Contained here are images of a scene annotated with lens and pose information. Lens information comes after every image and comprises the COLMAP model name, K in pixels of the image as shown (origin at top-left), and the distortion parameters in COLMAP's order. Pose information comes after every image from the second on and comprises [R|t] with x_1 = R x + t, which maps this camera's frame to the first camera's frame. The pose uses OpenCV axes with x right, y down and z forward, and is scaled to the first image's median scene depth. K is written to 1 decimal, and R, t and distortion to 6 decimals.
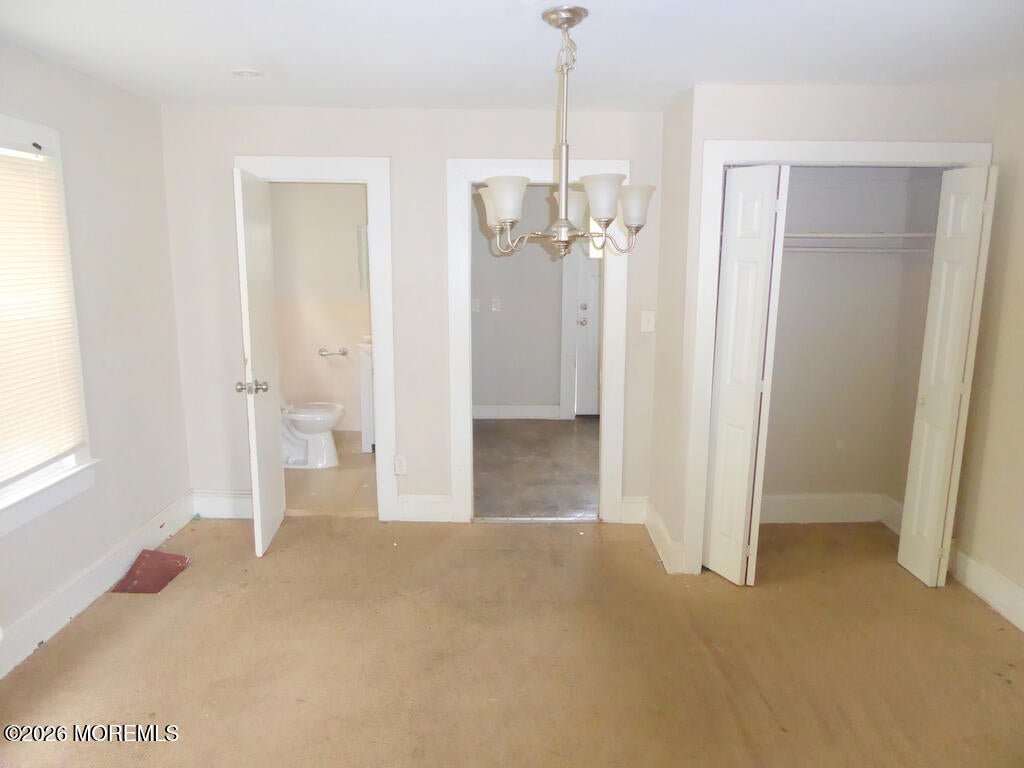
lens RADIAL K [[731.5, 0, 520.9], [0, 731.5, 379.5], [0, 0, 1]] dist [-0.006565, -0.003520]
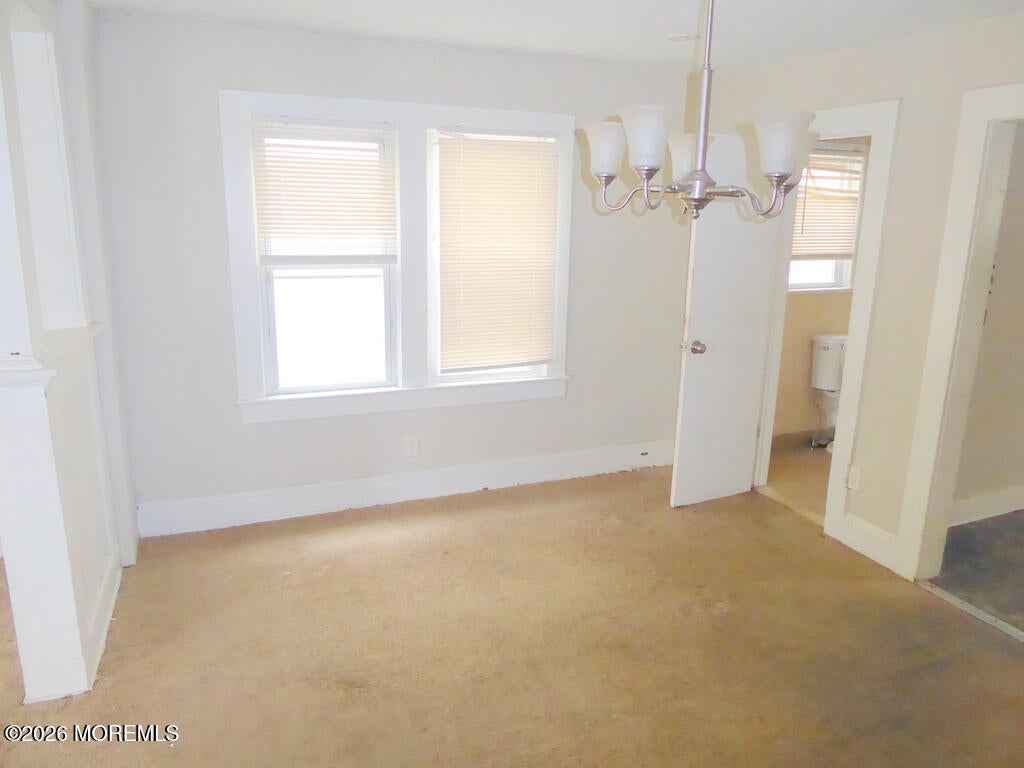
lens RADIAL K [[731.5, 0, 522.4], [0, 731.5, 382.2], [0, 0, 1]] dist [-0.006565, -0.003520]
pose [[0.398002, 0.220528, -0.890484, 0.505695], [-0.183197, 0.970231, 0.158398, -0.065108], [0.898907, 0.100091, 0.426554, 0.377905]]
